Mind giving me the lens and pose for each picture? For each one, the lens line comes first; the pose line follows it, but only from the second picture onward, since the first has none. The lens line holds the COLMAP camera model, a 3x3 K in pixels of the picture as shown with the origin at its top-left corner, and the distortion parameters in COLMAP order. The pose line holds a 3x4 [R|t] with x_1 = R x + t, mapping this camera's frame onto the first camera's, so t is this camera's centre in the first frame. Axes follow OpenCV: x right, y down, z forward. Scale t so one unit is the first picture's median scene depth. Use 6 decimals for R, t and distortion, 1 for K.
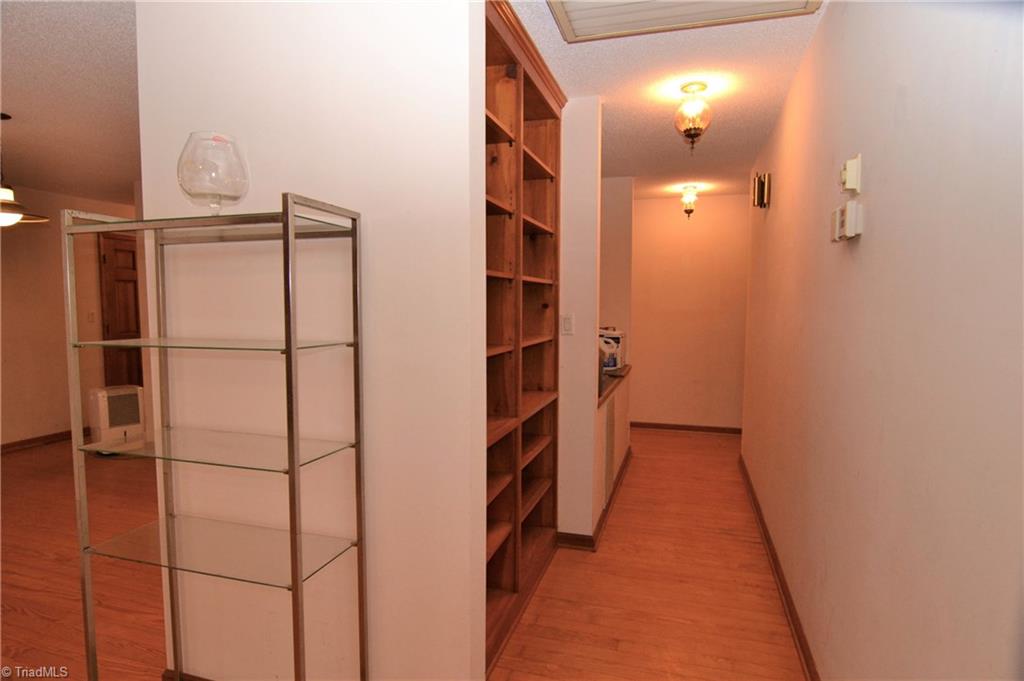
lens RADIAL K [[570.2, 0, 512.0], [0, 570.2, 340.5], [0, 0, 1]] dist [-0.002594, -0.000550]
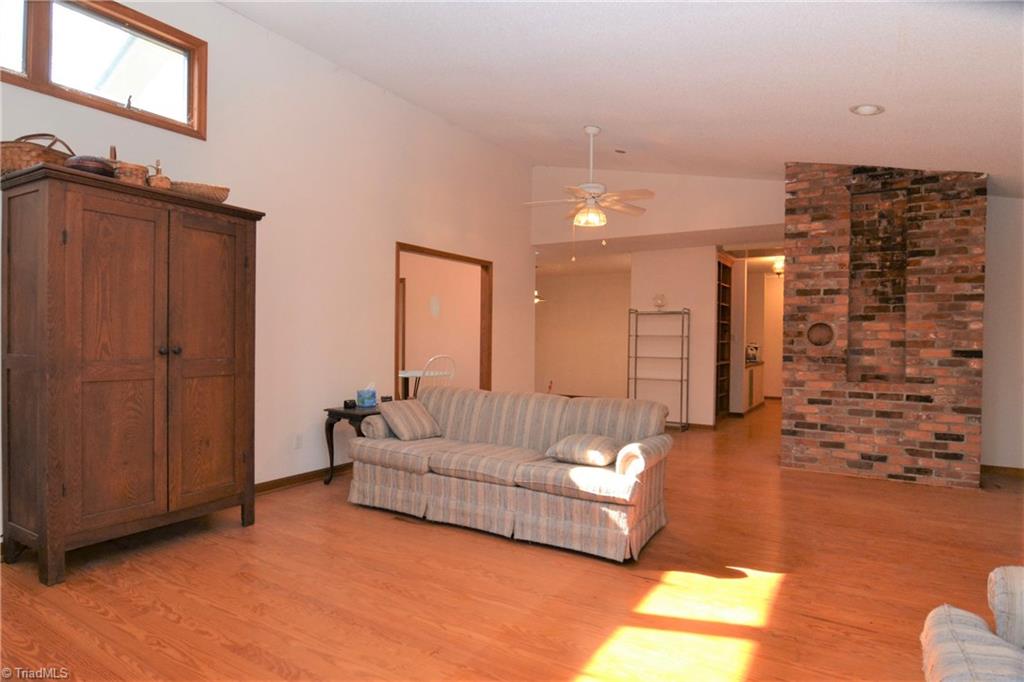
lens RADIAL K [[570.2, 0, 512.0], [0, 570.2, 341.0], [0, 0, 1]] dist [-0.002594, -0.000550]
pose [[0.967186, 0.017758, -0.253446, -0.202990], [-0.029713, 0.998615, -0.043422, 0.117312], [0.252324, 0.049528, 0.966374, -1.644535]]
